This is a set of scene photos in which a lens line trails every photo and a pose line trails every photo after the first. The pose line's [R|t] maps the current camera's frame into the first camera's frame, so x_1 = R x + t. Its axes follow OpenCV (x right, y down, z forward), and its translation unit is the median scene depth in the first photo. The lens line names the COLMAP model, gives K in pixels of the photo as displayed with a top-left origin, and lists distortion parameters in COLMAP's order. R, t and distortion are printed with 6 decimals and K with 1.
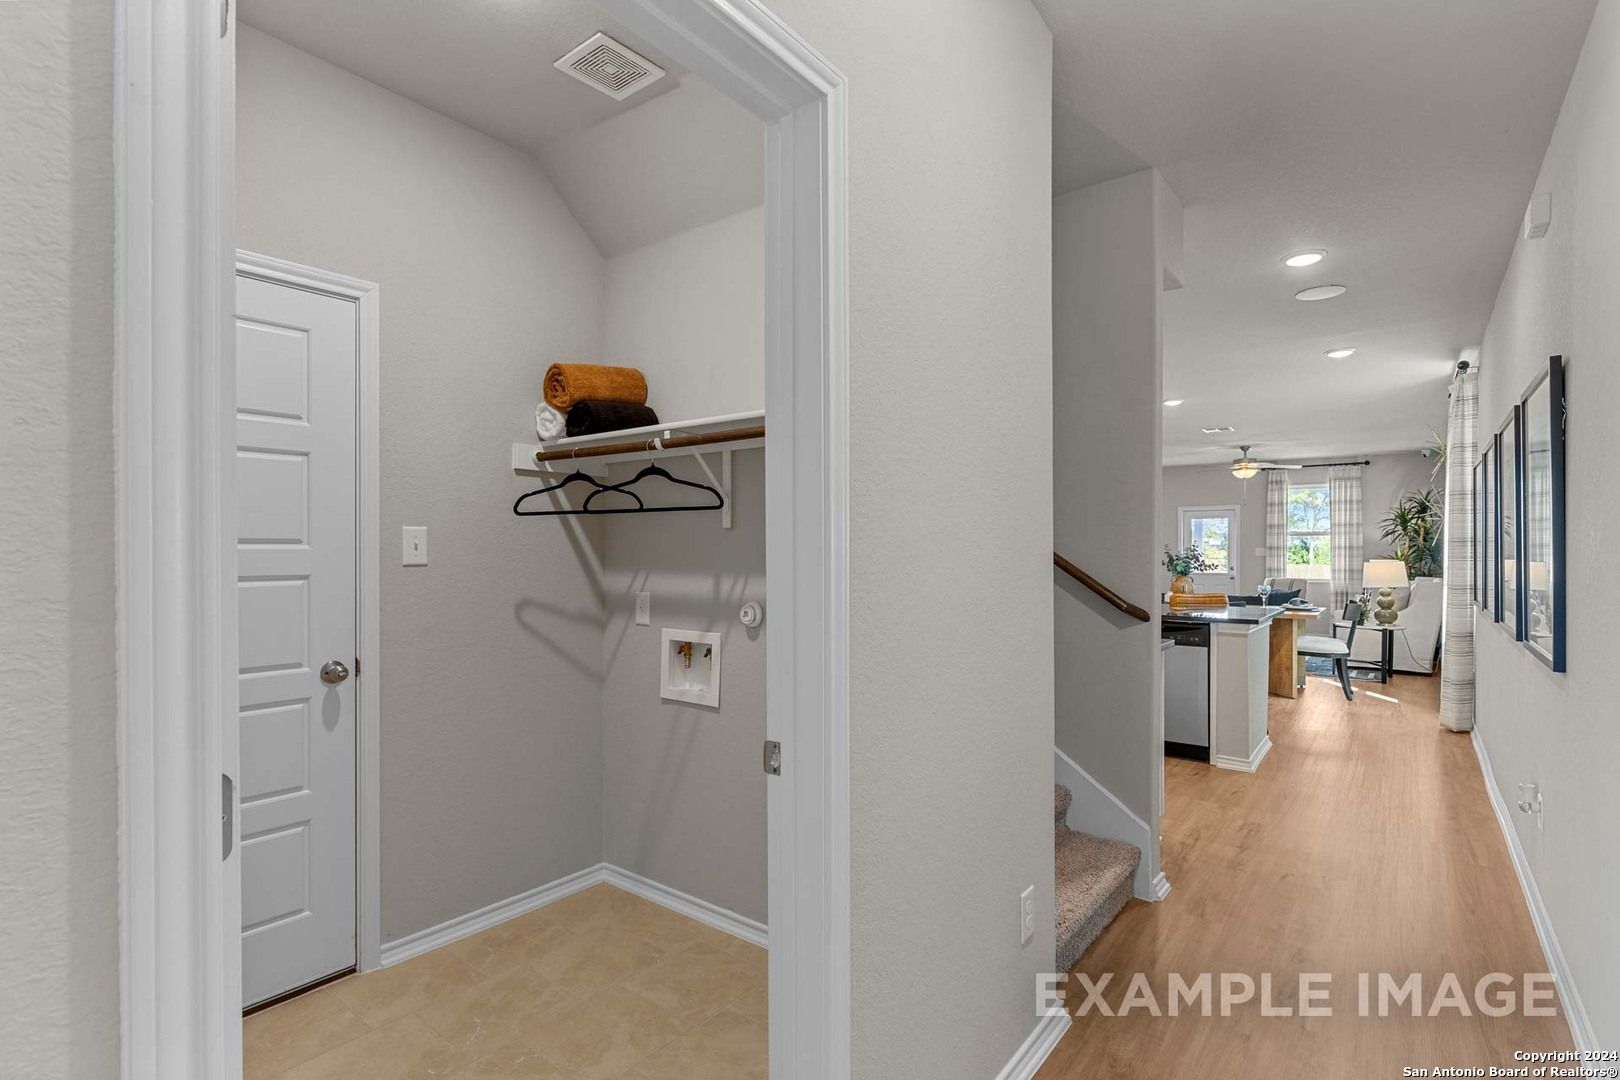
lens RADIAL K [[772.9, 0, 801.4], [0, 772.9, 545.2], [0, 0, 1]] dist [-0.002604, -0.000908]
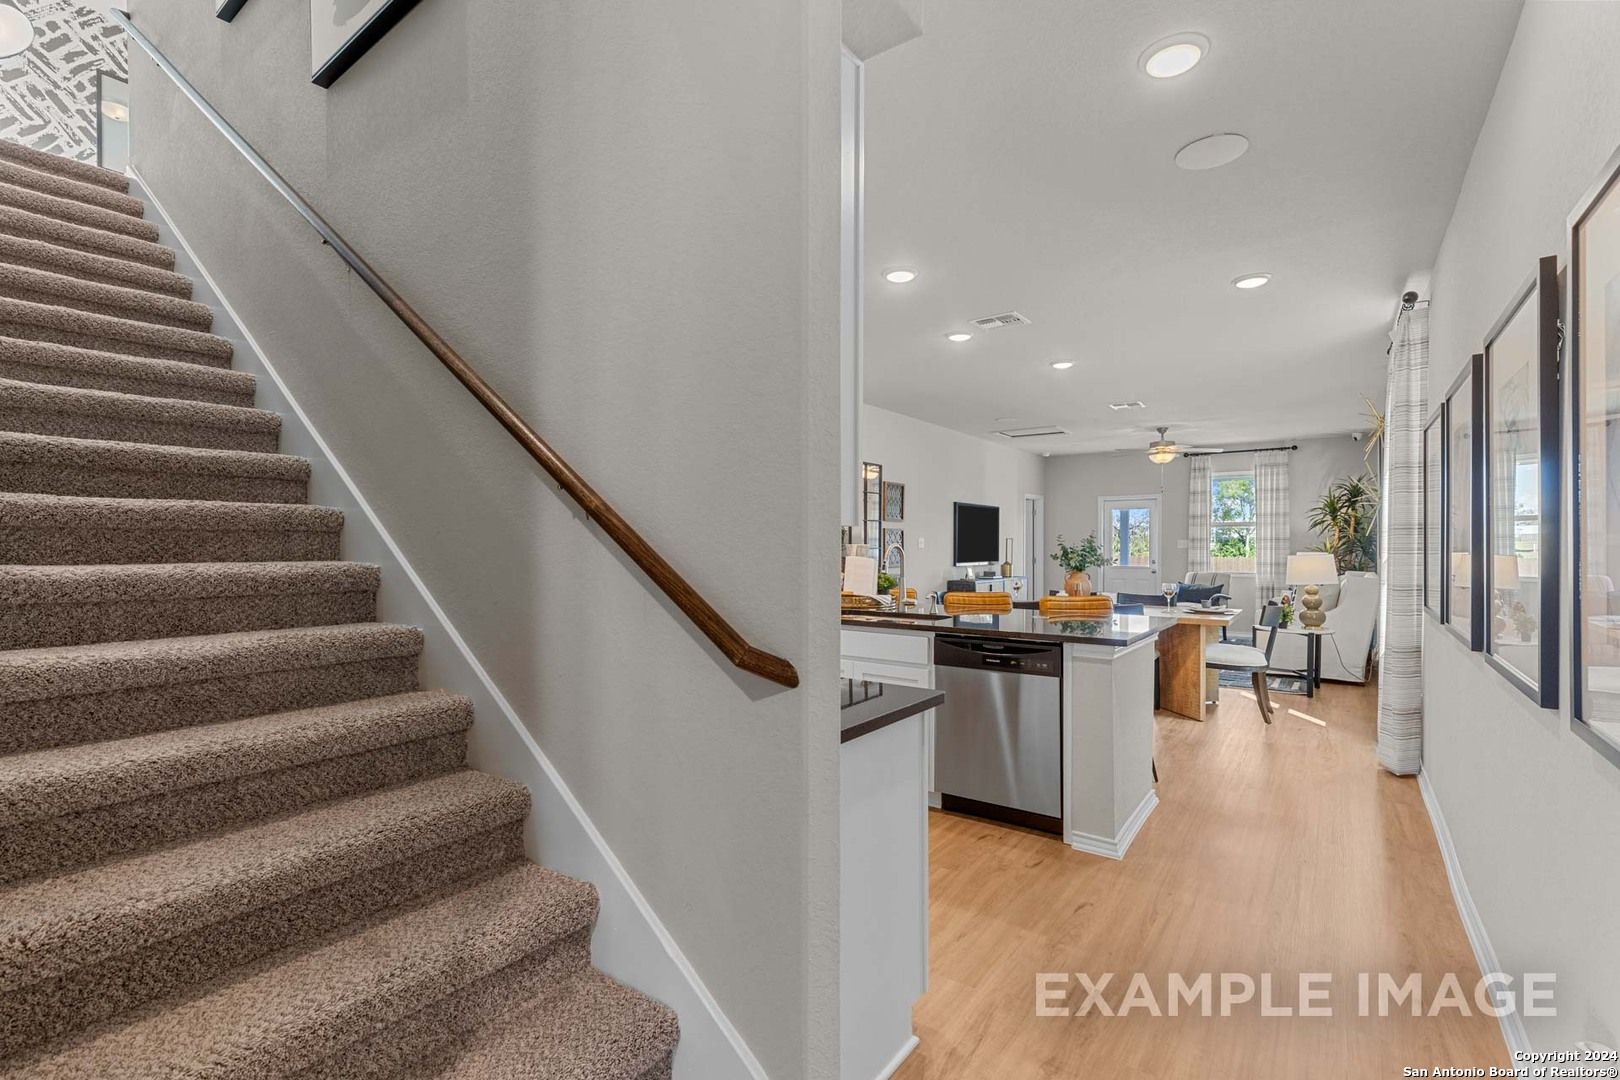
lens RADIAL K [[728.1, 0, 810.5], [0, 728.1, 545.5], [0, 0, 1]] dist [0.011236, -0.001372]
pose [[0.999099, -0.003152, 0.042318, 0.177476], [0.002832, 0.999967, 0.007635, 0.003868], [-0.042341, -0.007508, 0.999075, 0.225857]]
